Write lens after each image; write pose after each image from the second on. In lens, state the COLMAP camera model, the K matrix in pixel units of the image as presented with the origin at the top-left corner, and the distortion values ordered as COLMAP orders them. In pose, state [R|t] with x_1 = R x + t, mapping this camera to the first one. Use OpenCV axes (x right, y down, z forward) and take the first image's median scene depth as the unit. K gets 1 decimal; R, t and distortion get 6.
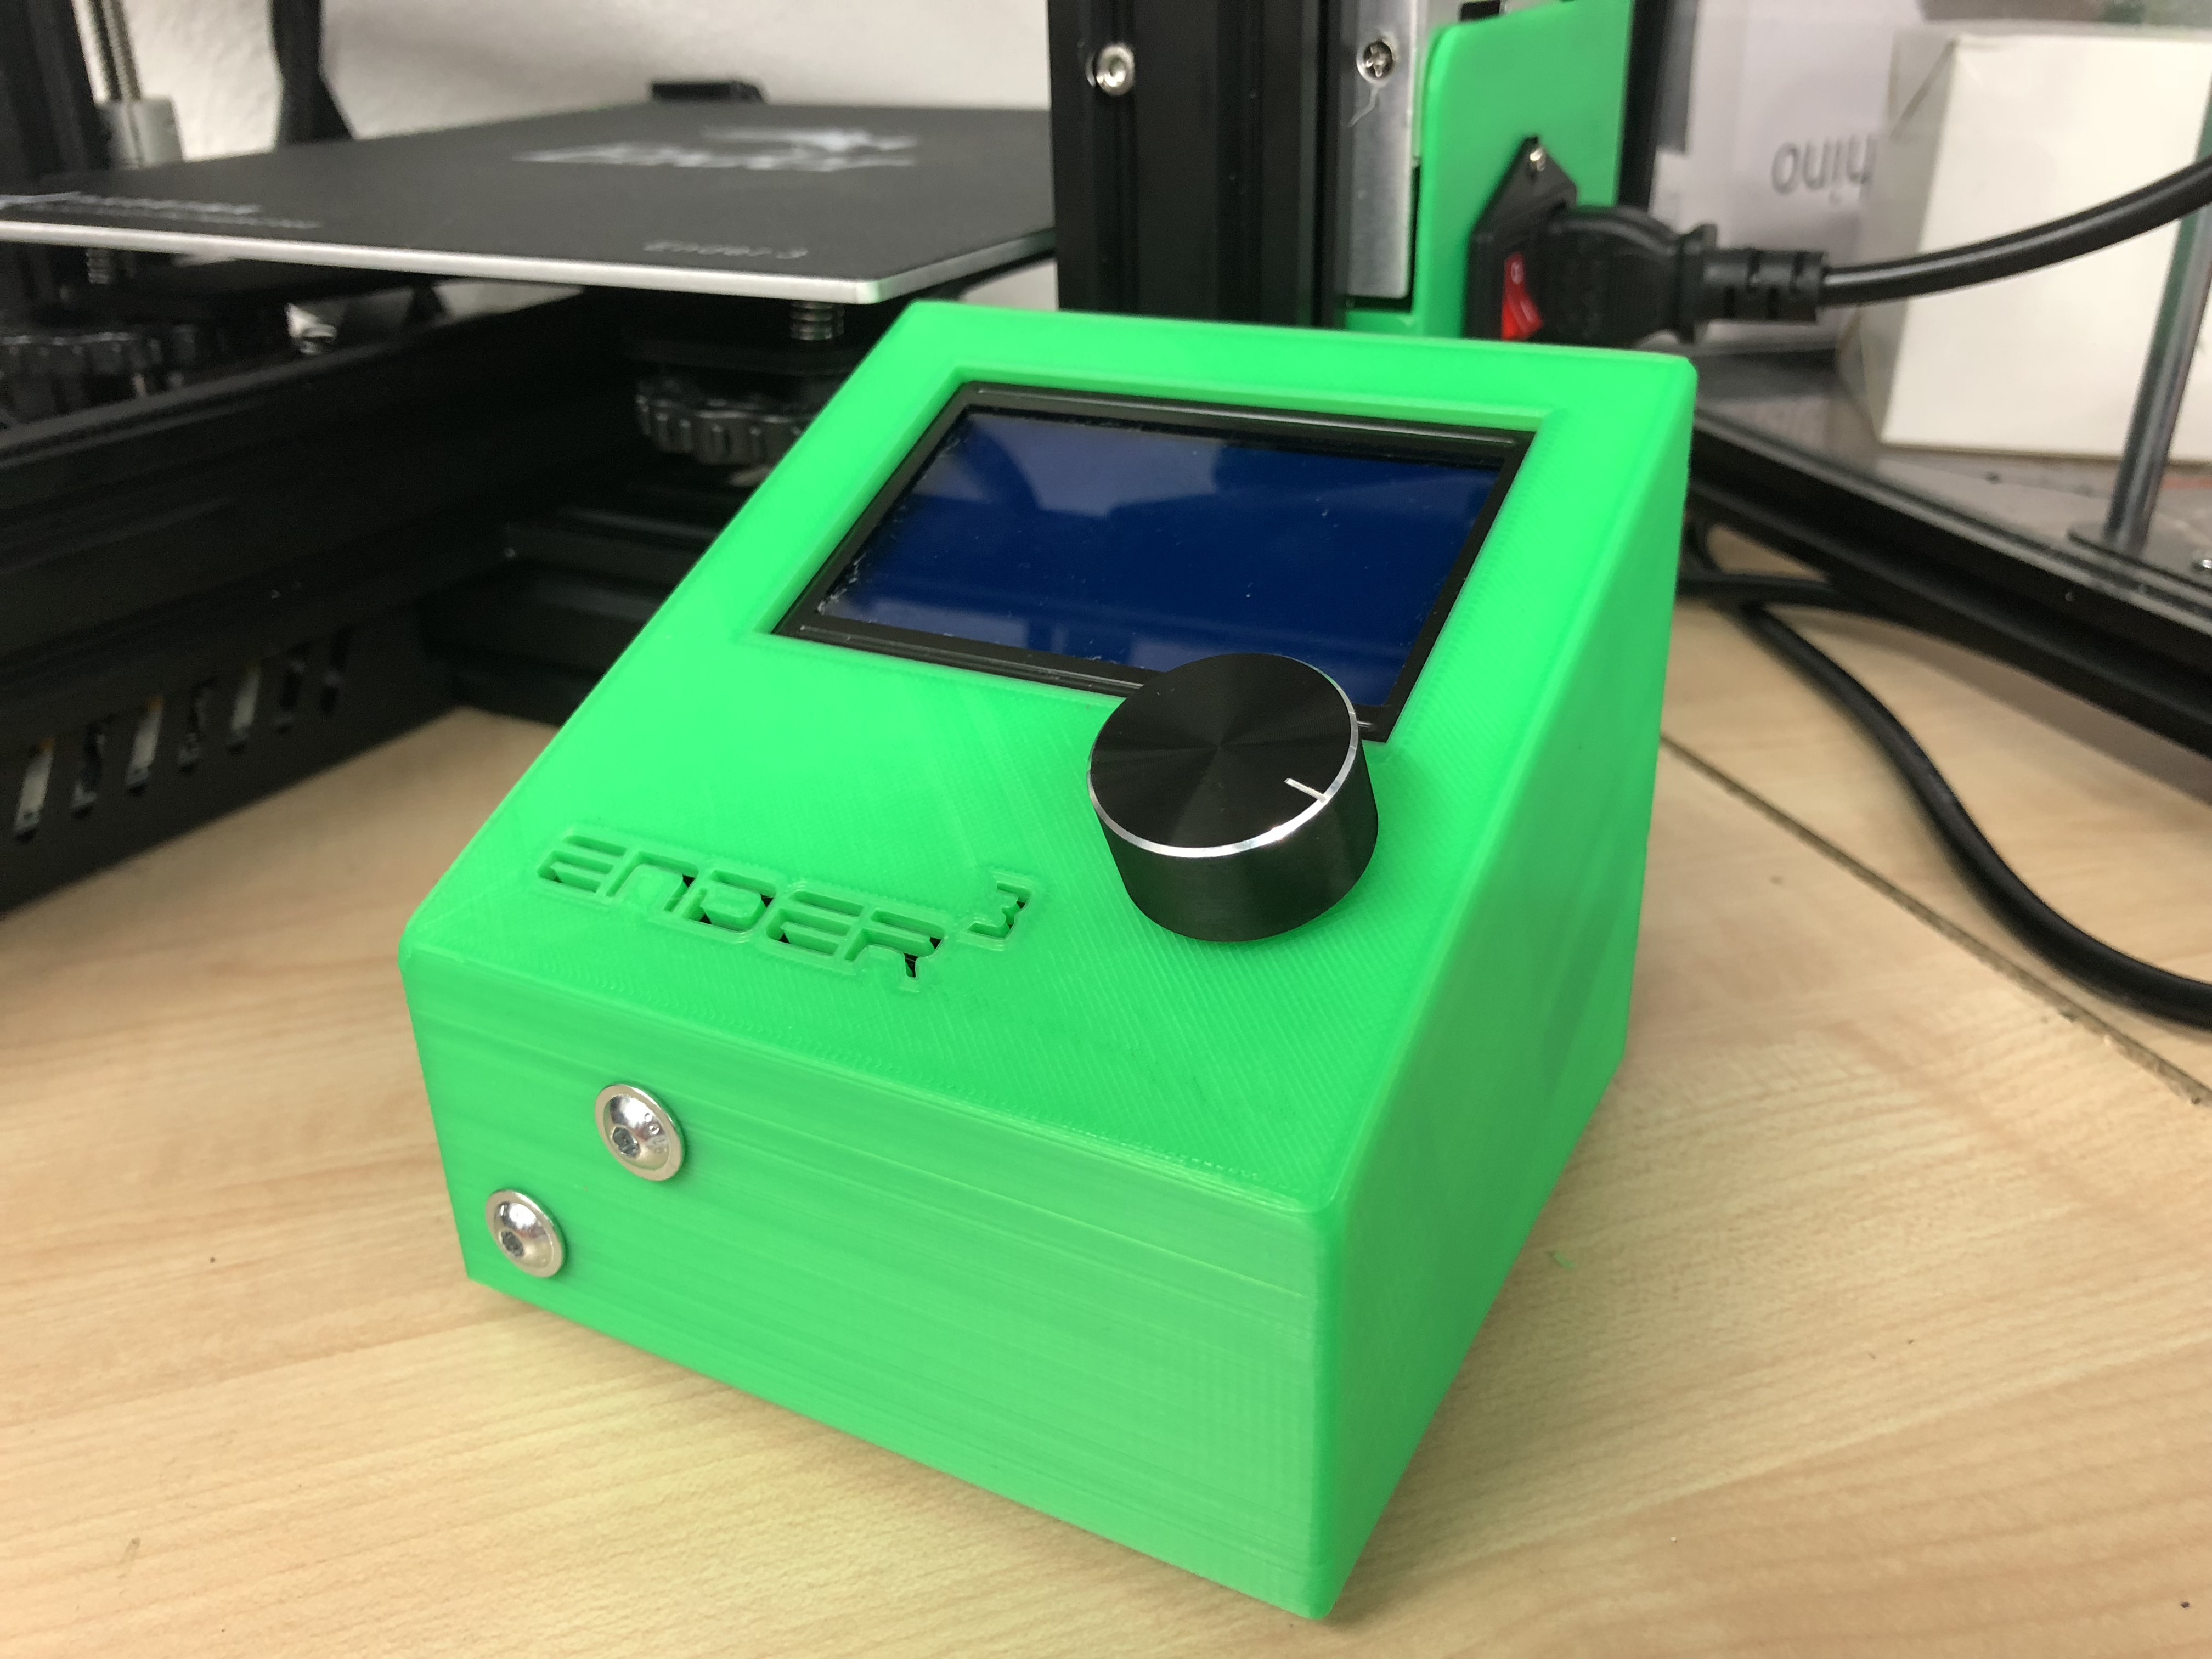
lens RADIAL K [[1936.7, 0, 1106.0], [0, 1936.7, 829.5], [0, 0, 1]] dist [0.003475, 0.001051]
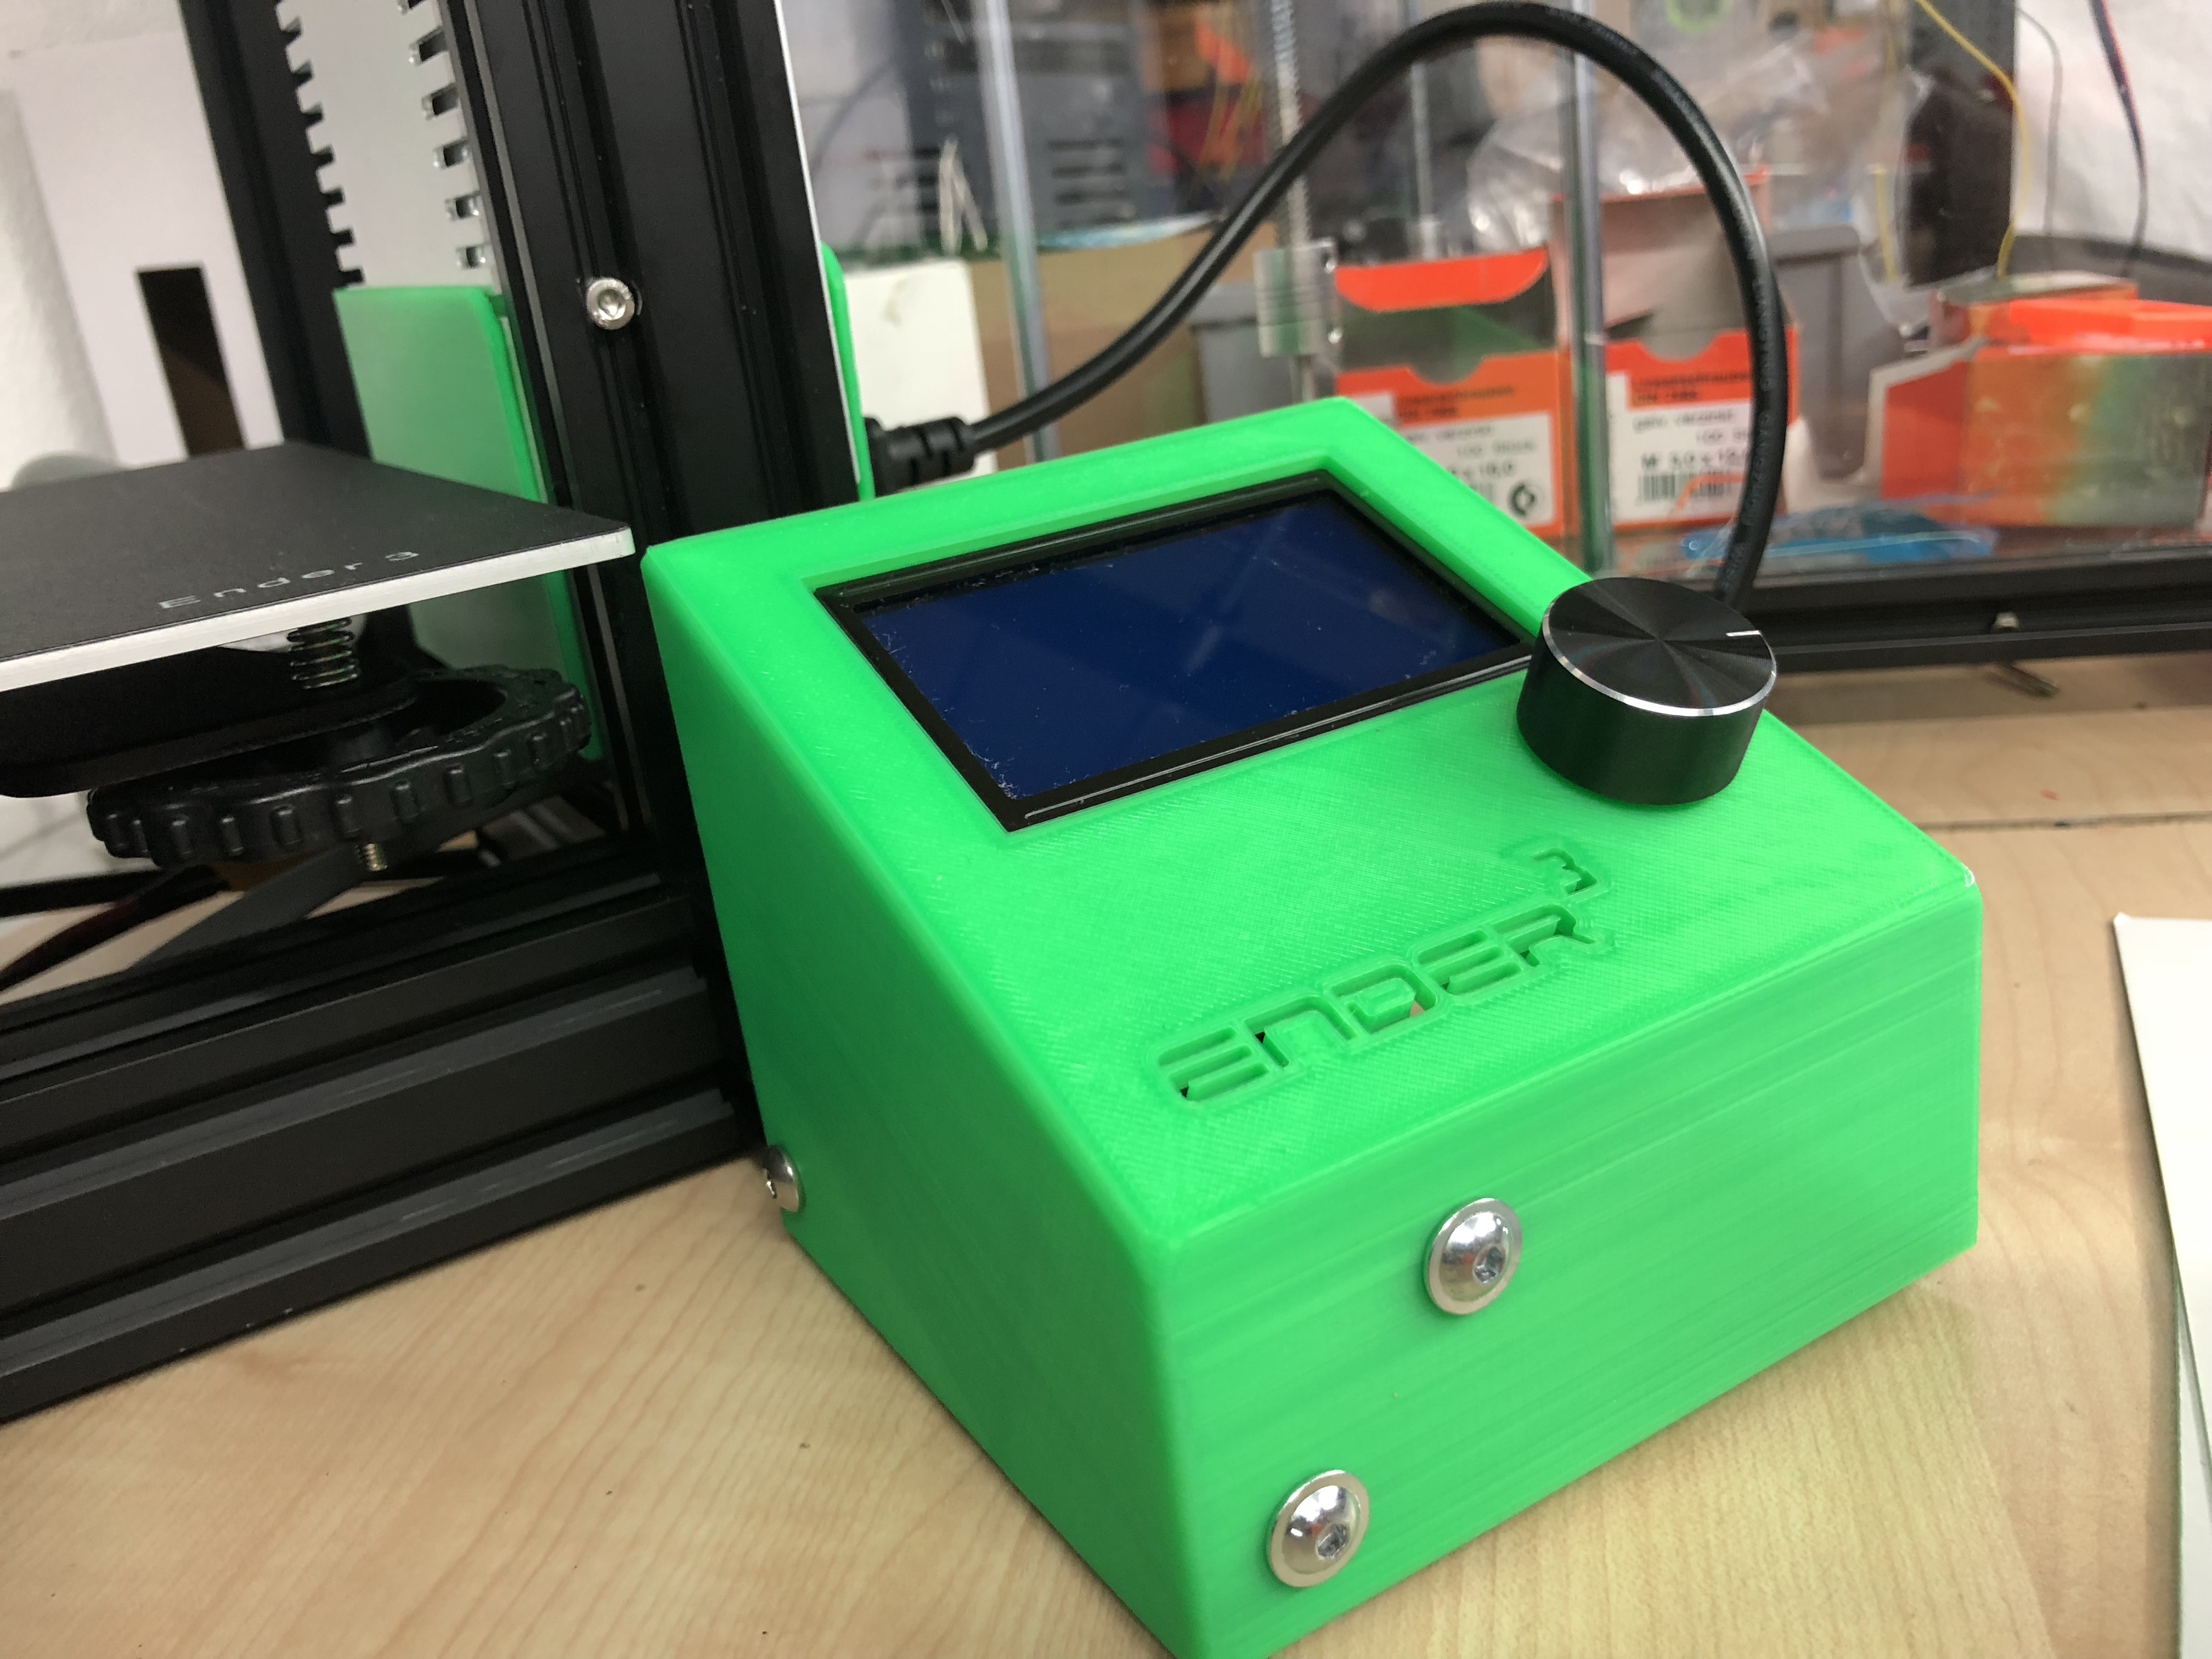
lens RADIAL K [[1936.7, 0, 1106.0], [0, 1936.7, 829.5], [0, 0, 1]] dist [0.003475, 0.001051]
pose [[0.497585, -0.314269, 0.808483, -0.962039], [0.474254, 0.878979, 0.049790, -0.140075], [-0.726287, 0.358651, 0.586410, 0.504438]]
